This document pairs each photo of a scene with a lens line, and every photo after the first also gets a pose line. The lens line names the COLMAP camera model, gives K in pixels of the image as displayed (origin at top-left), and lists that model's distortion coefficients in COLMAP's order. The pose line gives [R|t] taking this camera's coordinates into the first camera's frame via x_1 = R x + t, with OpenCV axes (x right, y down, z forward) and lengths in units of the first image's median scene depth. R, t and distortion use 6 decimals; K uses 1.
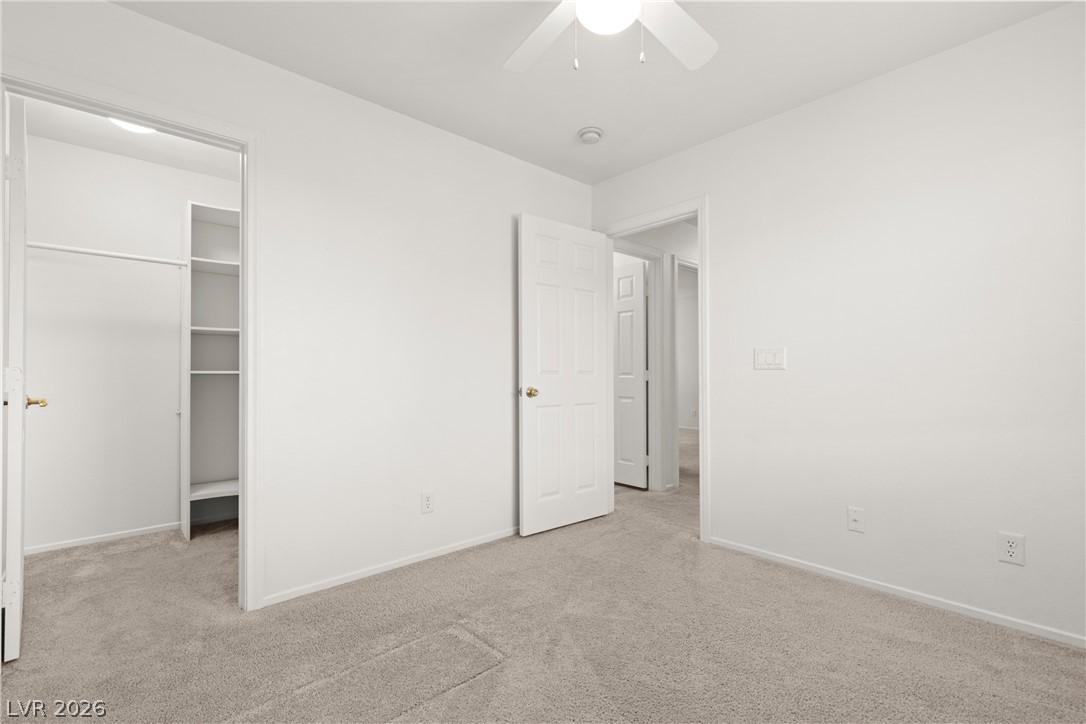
lens RADIAL K [[487.7, 0, 542.4], [0, 487.7, 365.1], [0, 0, 1]] dist [0.005204, -0.000017]
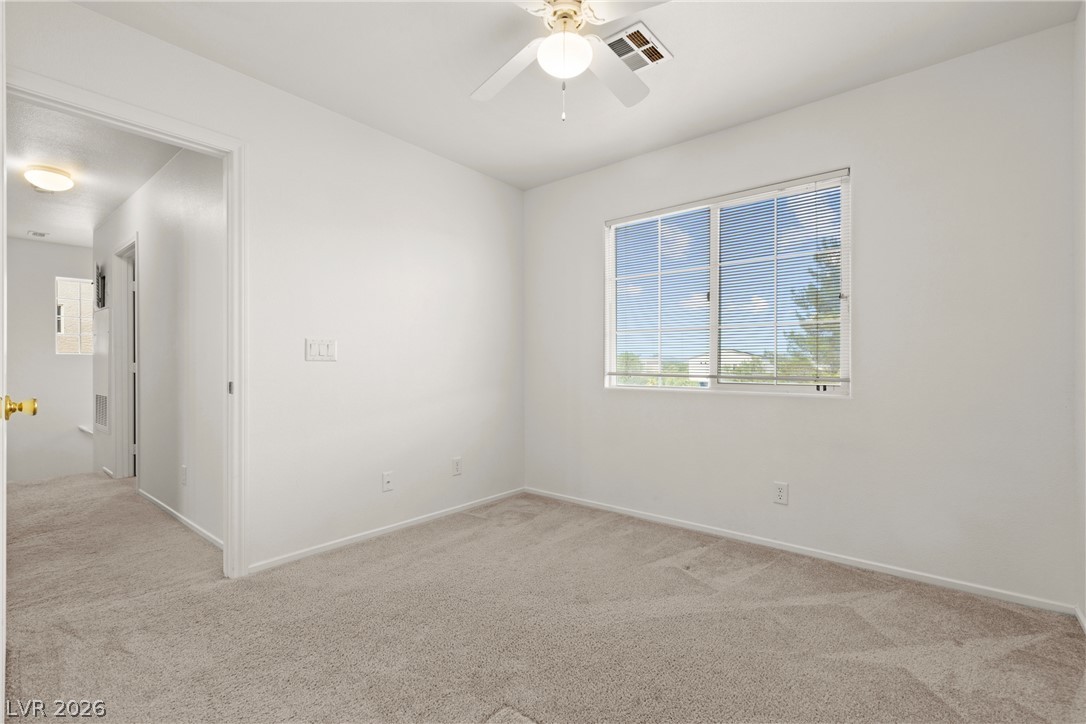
lens RADIAL K [[487.7, 0, 554.4], [0, 487.7, 362.2], [0, 0, 1]] dist [0.005204, -0.000017]
pose [[-0.154217, 0.008464, 0.988001, -0.585766], [-0.016396, 0.999804, -0.011125, 0.014883], [-0.987901, -0.017915, -0.154047, 0.683633]]
